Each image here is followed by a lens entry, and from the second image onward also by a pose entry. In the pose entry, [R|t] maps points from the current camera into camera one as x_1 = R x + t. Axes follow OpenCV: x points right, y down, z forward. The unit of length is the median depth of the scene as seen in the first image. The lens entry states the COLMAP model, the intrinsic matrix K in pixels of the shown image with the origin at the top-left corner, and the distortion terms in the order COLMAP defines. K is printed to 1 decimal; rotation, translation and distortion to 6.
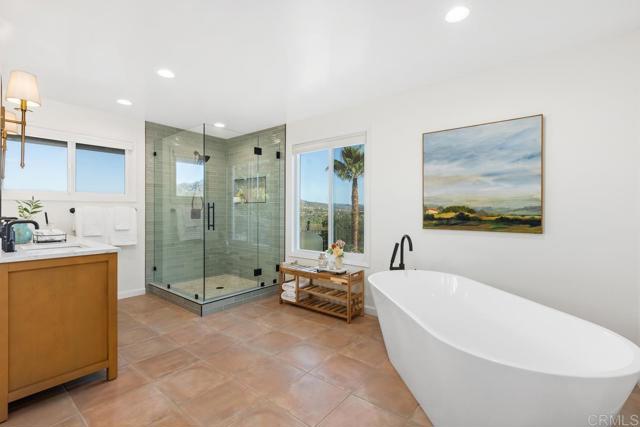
lens RADIAL K [[286.1, 0, 319.6], [0, 286.1, 211.8], [0, 0, 1]] dist [-0.002591, -0.000745]
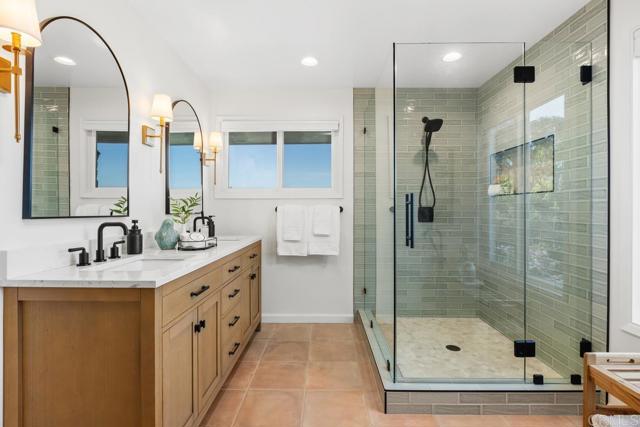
lens RADIAL K [[319.6, 0, 314.2], [0, 319.6, 209.4], [0, 0, 1]] dist [-0.000226, -0.001593]
pose [[0.621636, -0.001336, -0.783305, -0.029485], [-0.002324, 0.999991, -0.003550, -0.001482], [0.783303, 0.004027, 0.621627, 0.411940]]
